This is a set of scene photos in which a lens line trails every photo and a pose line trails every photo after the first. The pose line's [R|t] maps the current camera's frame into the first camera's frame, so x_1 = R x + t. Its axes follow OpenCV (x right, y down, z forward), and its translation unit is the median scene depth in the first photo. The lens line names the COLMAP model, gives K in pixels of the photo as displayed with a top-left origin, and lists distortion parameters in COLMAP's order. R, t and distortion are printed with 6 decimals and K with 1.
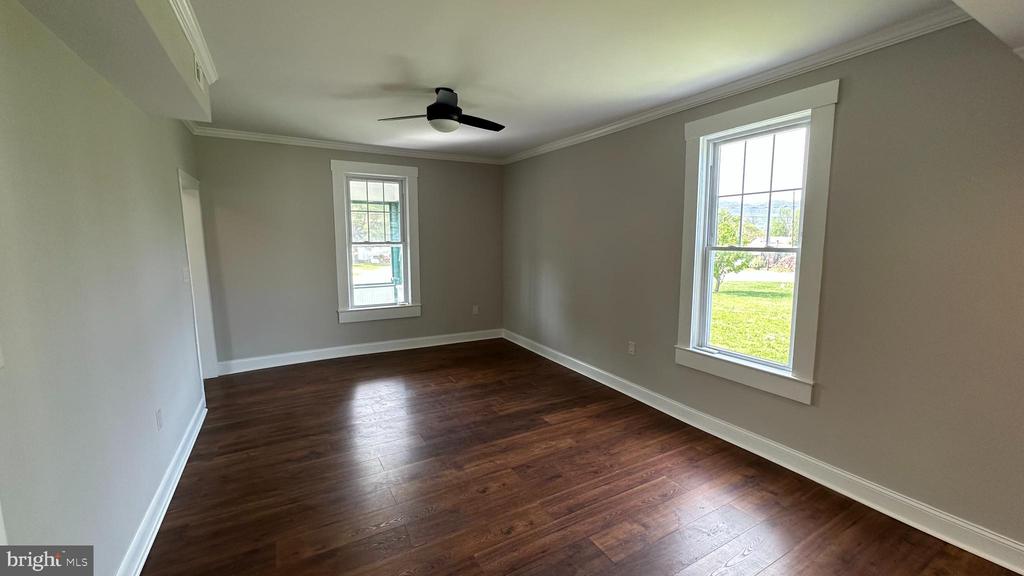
lens RADIAL K [[408.5, 0, 517.5], [0, 408.5, 289.2], [0, 0, 1]] dist [-0.001447, 0.000154]
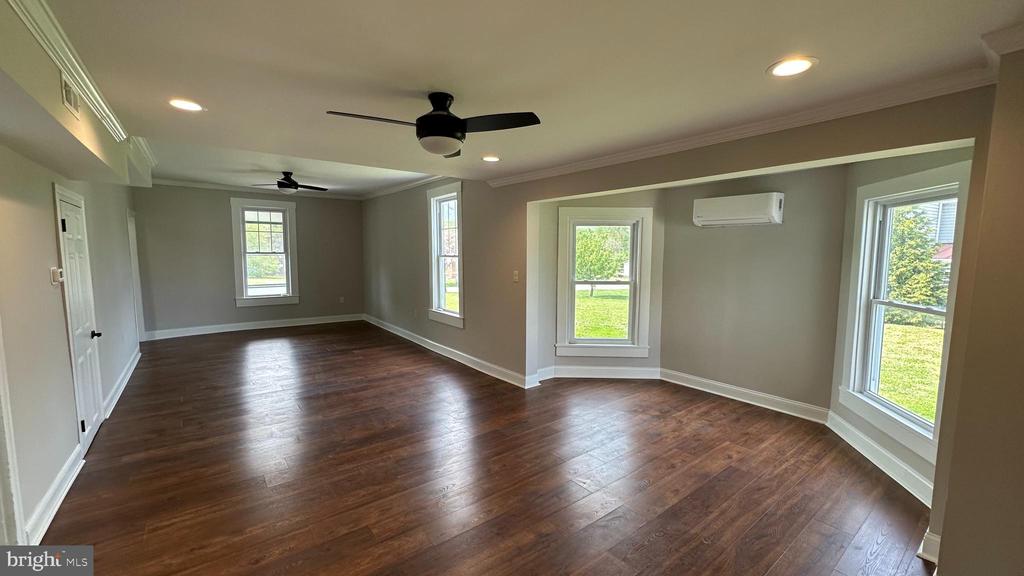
lens RADIAL K [[408.5, 0, 511.9], [0, 408.5, 287.9], [0, 0, 1]] dist [-0.001447, 0.000154]
pose [[0.990593, -0.004371, 0.136768, 0.377267], [0.009319, 0.999324, -0.035563, 0.083387], [-0.136520, 0.036503, 0.989965, -0.643405]]
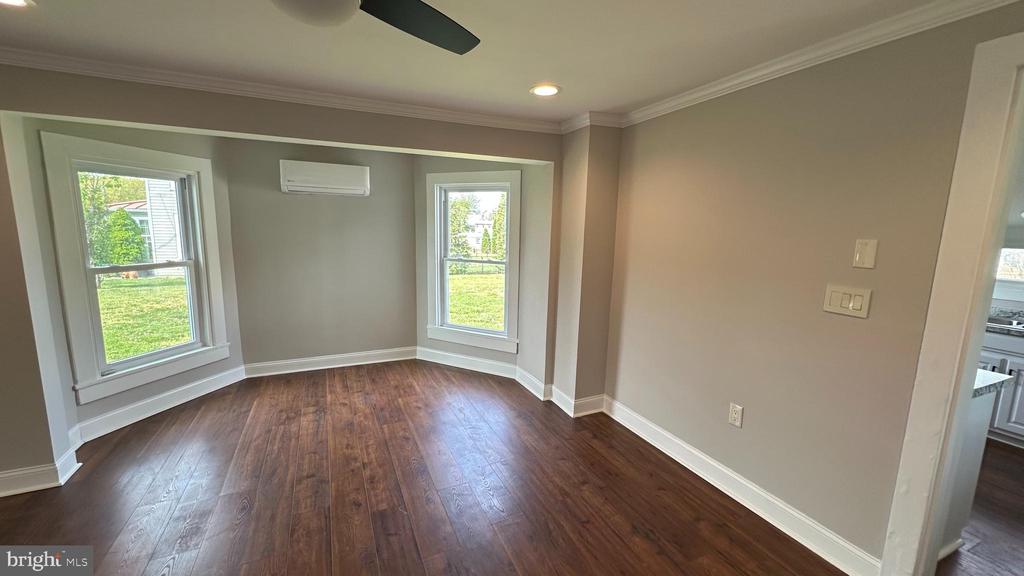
lens RADIAL K [[408.5, 0, 510.8], [0, 408.5, 287.9], [0, 0, 1]] dist [-0.001447, 0.000154]
pose [[0.092357, -0.145178, 0.985085, 0.134636], [0.102207, 0.985471, 0.135653, 0.039023], [-0.990466, 0.088154, 0.105854, -0.297234]]
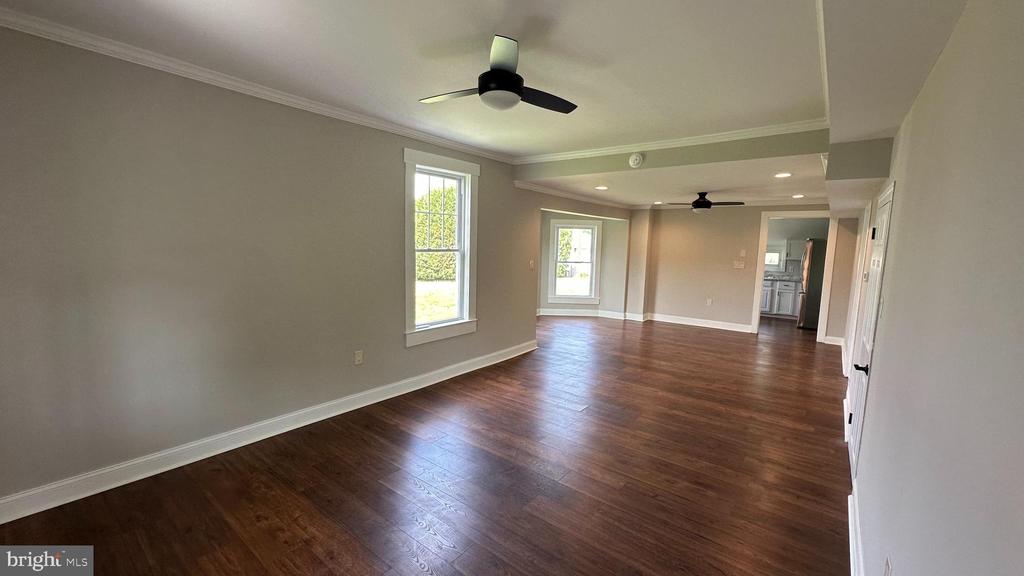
lens RADIAL K [[408.5, 0, 512.6], [0, 408.5, 286.7], [0, 0, 1]] dist [-0.001447, 0.000154]
pose [[-0.375454, -0.109502, 0.920350, -0.601372], [0.092540, 0.983605, 0.154779, -0.111309], [-0.922209, 0.143282, -0.359166, 0.833402]]
